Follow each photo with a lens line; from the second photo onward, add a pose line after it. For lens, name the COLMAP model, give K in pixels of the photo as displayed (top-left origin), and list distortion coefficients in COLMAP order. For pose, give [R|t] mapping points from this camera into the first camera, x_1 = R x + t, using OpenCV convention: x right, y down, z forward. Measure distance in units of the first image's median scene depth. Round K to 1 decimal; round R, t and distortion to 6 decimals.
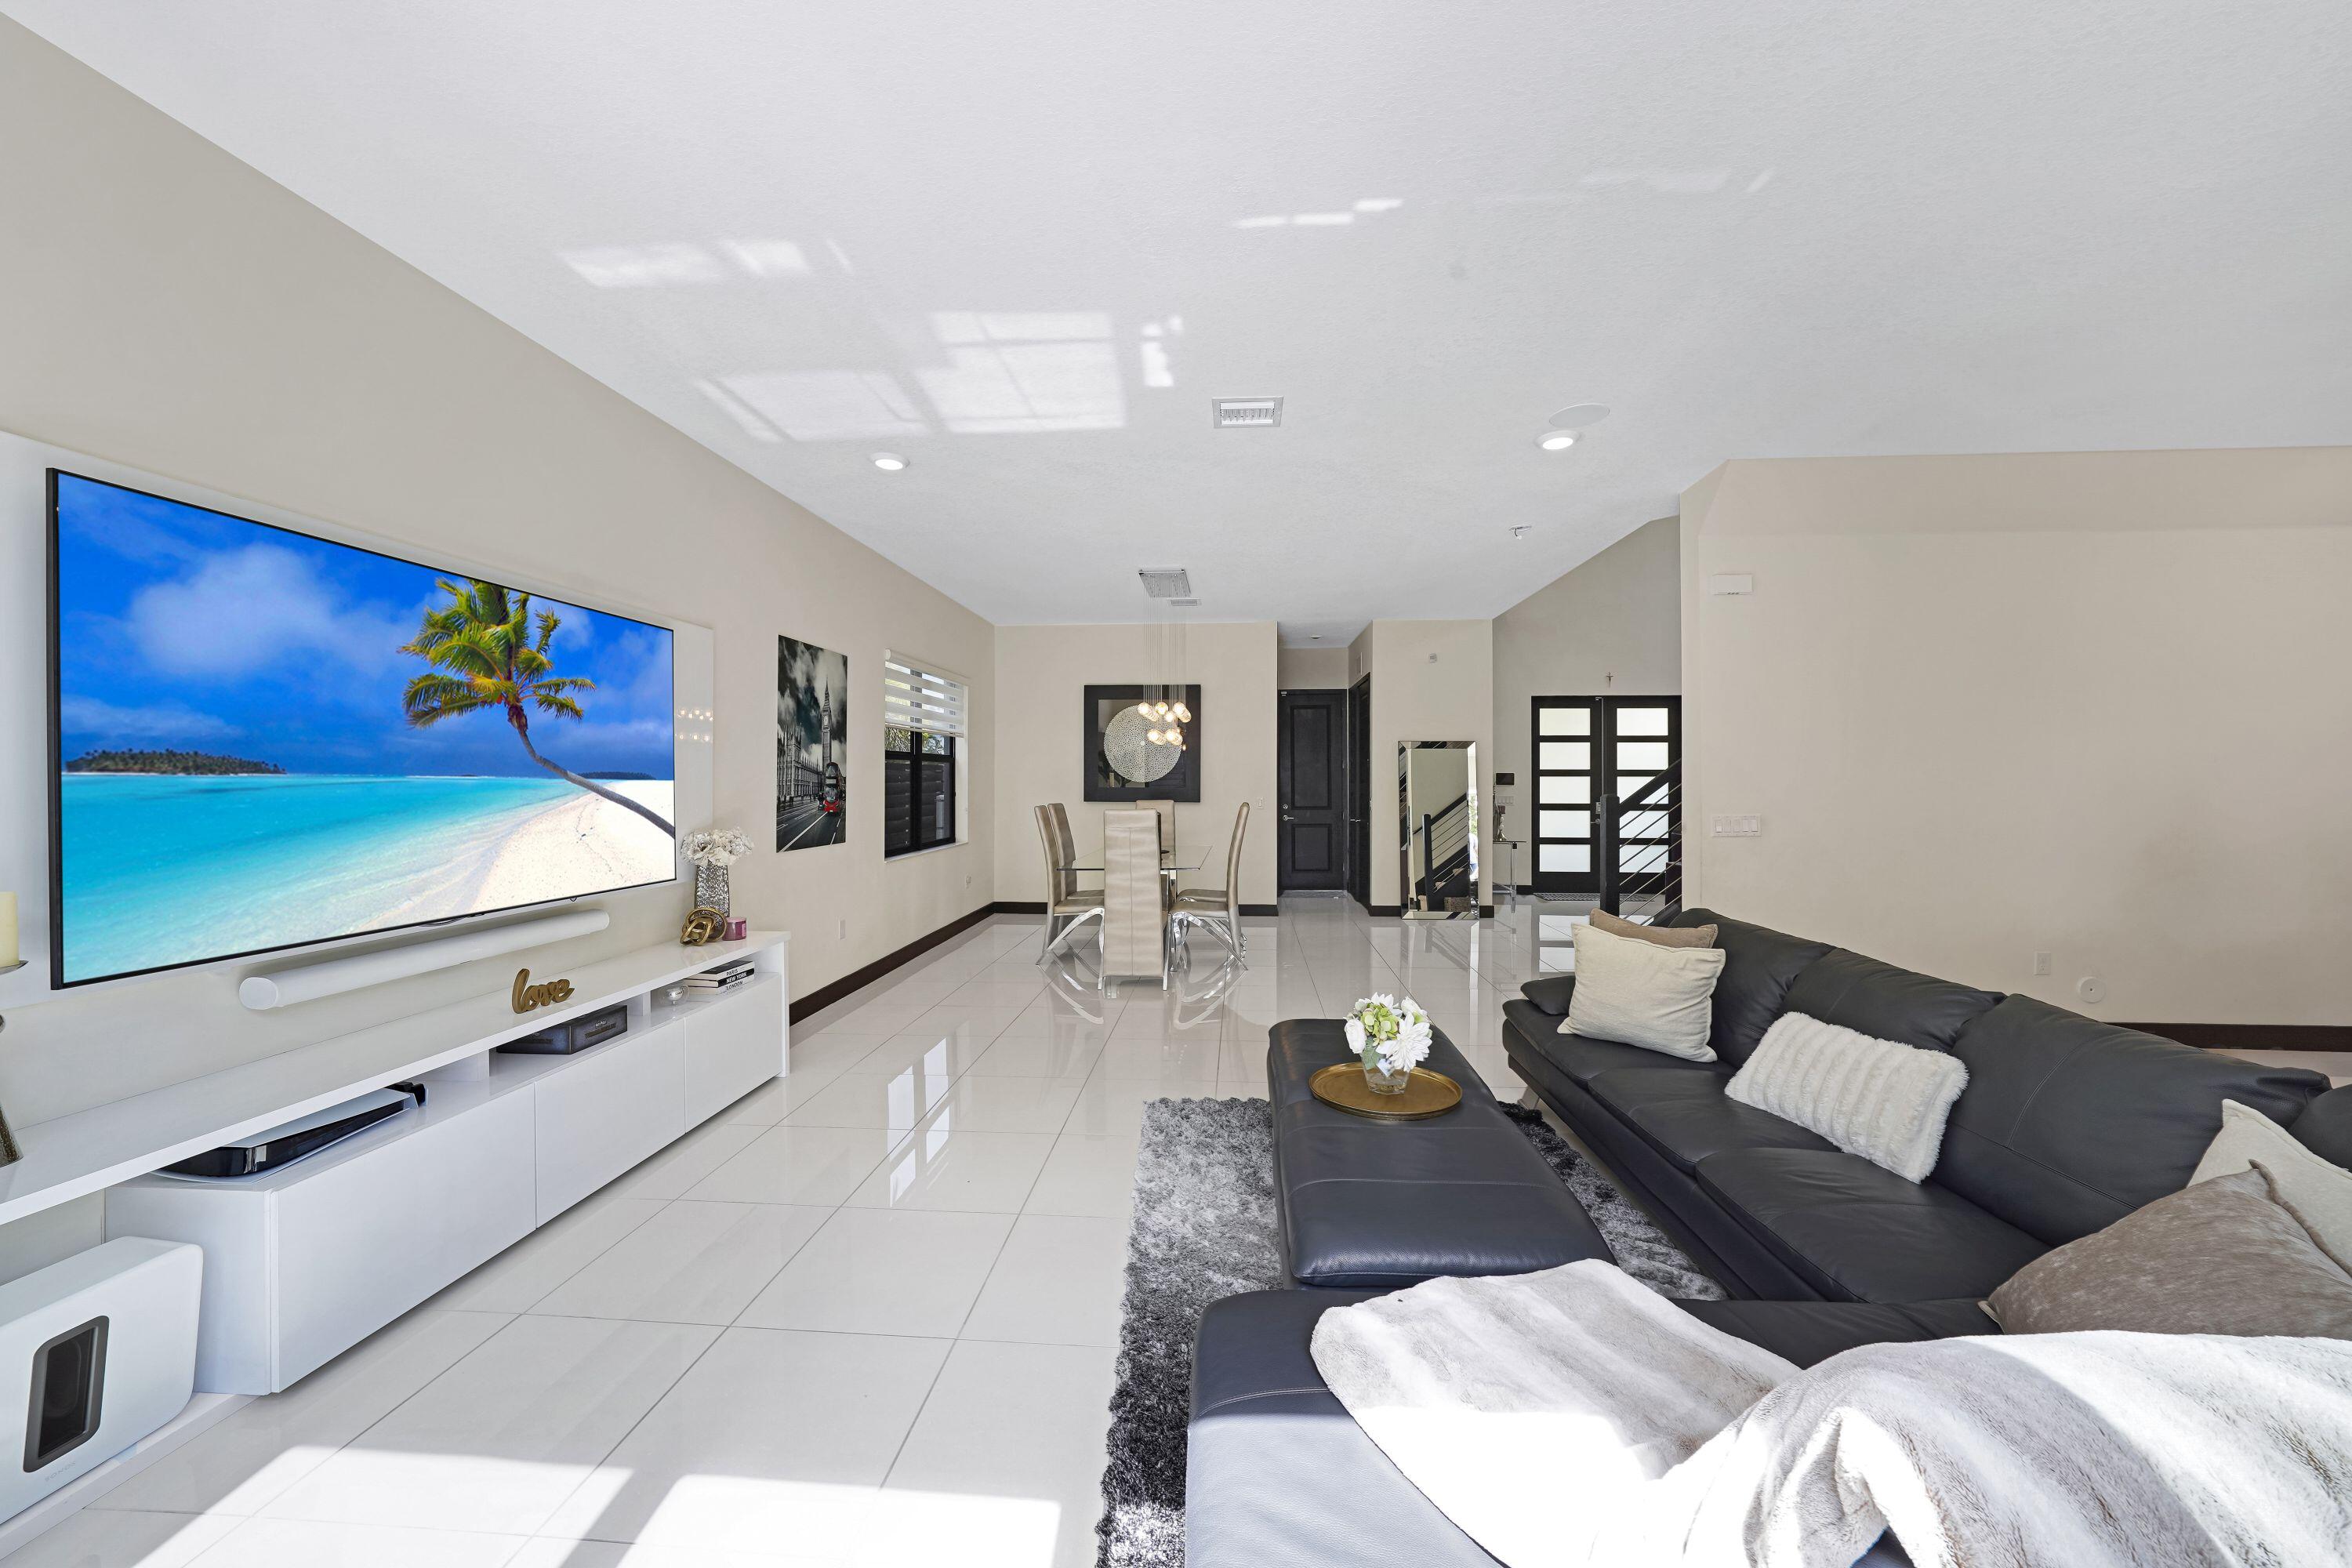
lens RADIAL K [[829.9, 0, 1153.4], [0, 829.9, 760.5], [0, 0, 1]] dist [-0.012785, 0.000977]
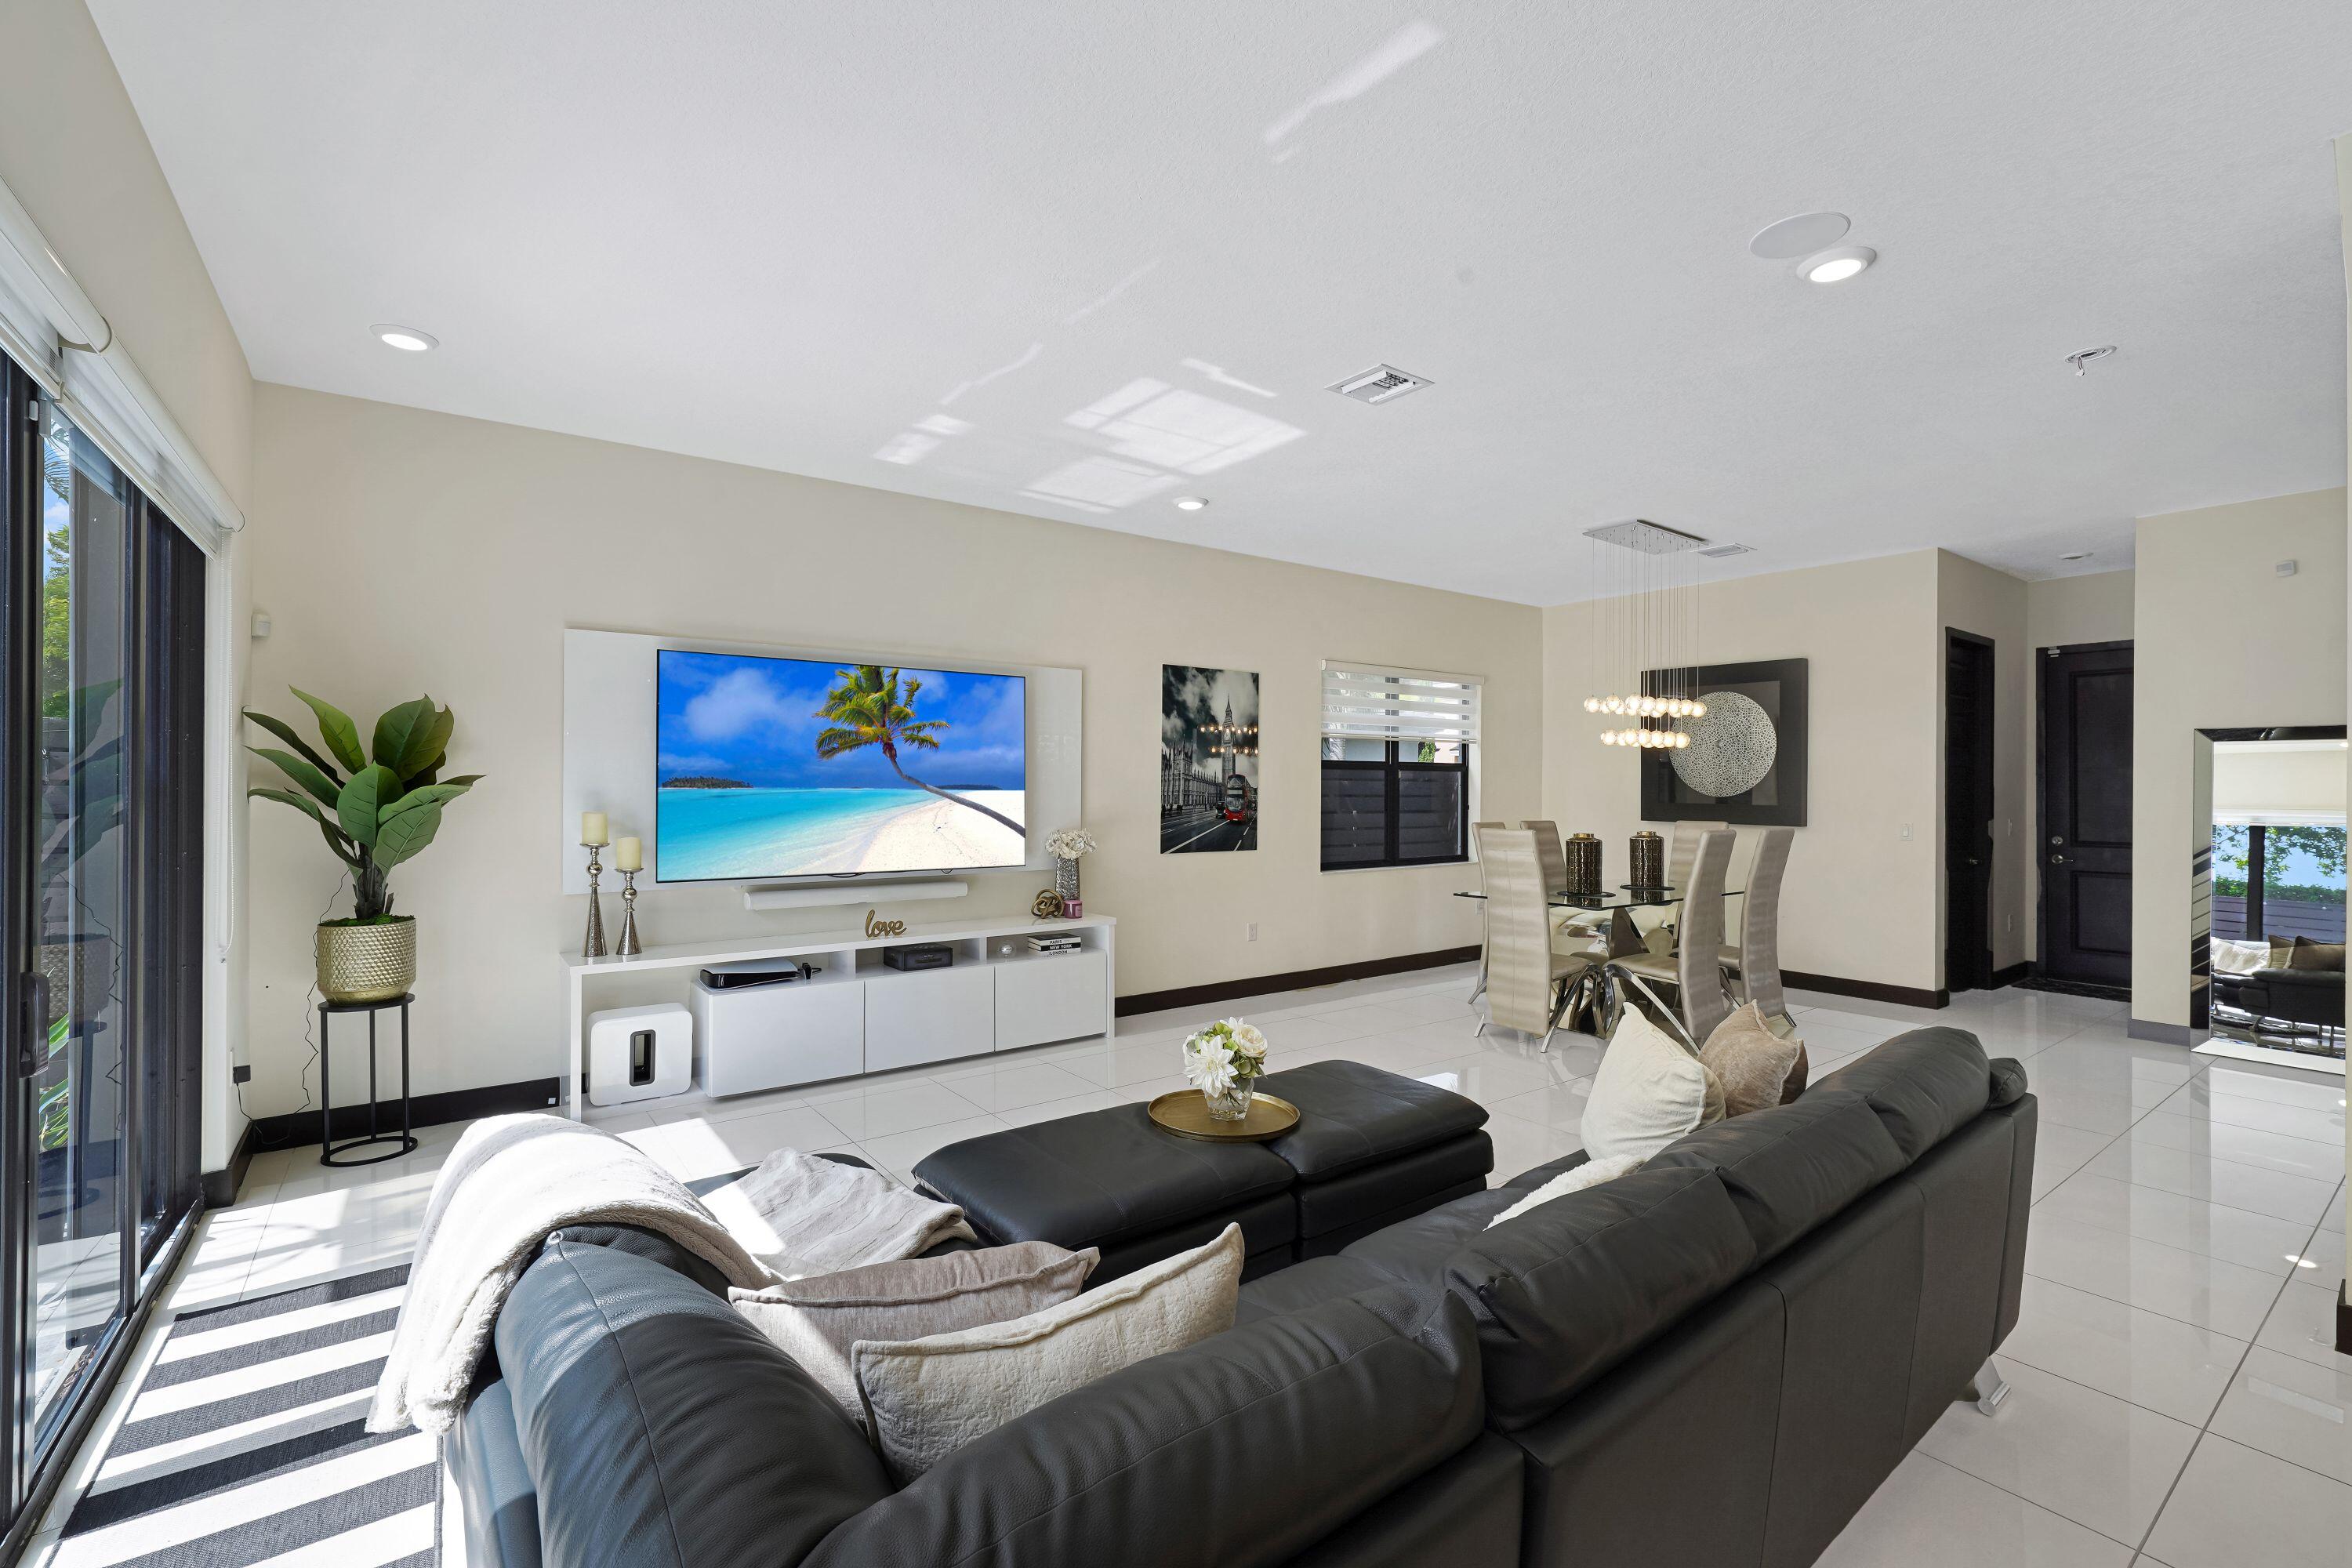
lens RADIAL K [[1008.3, 0, 1175.8], [0, 1008.3, 766.1], [0, 0, 1]] dist [-0.004890, 0.002894]
pose [[0.664560, -0.006929, -0.747203, 0.926621], [0.010042, 0.999950, -0.000341, -0.015011], [0.747168, -0.007277, 0.664596, 0.124318]]
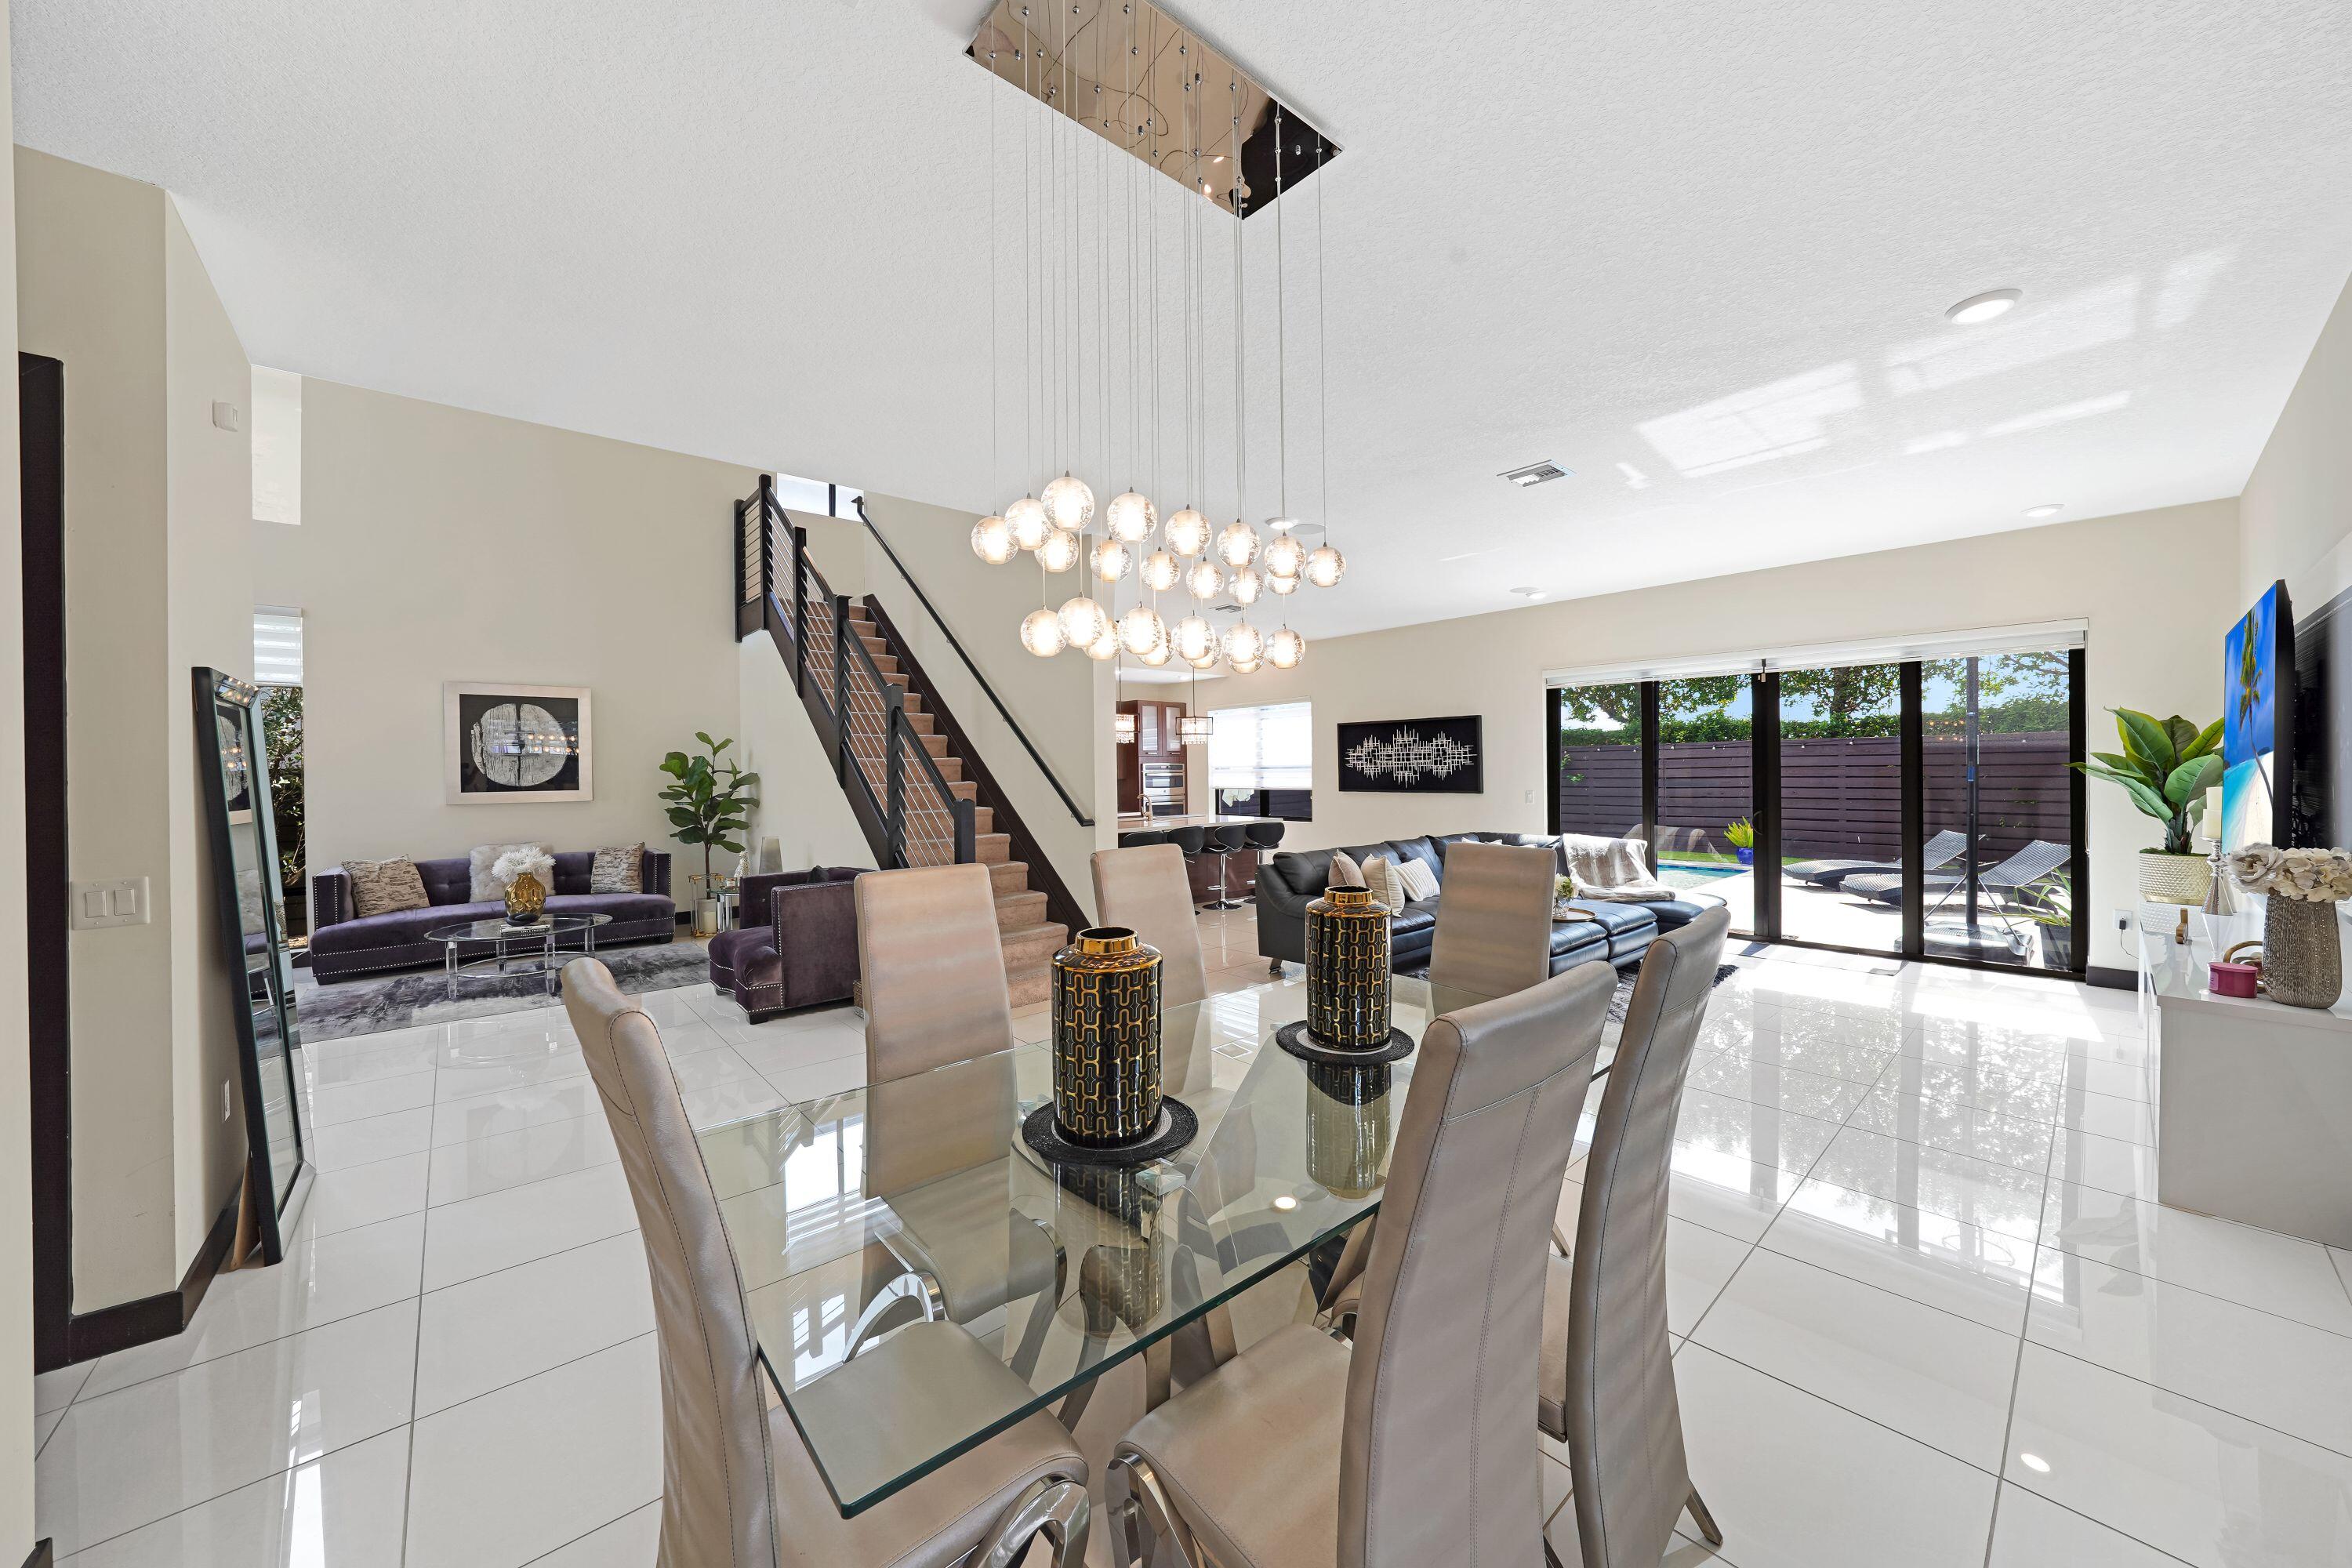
lens RADIAL K [[829.9, 0, 1204.6], [0, 829.9, 762.7], [0, 0, 1]] dist [-0.012785, 0.000977]
pose [[-0.758625, 0.010965, 0.651435, -0.359180], [-0.001097, 0.999835, -0.018106, 0.035445], [-0.651527, -0.014451, -0.758488, 2.637791]]
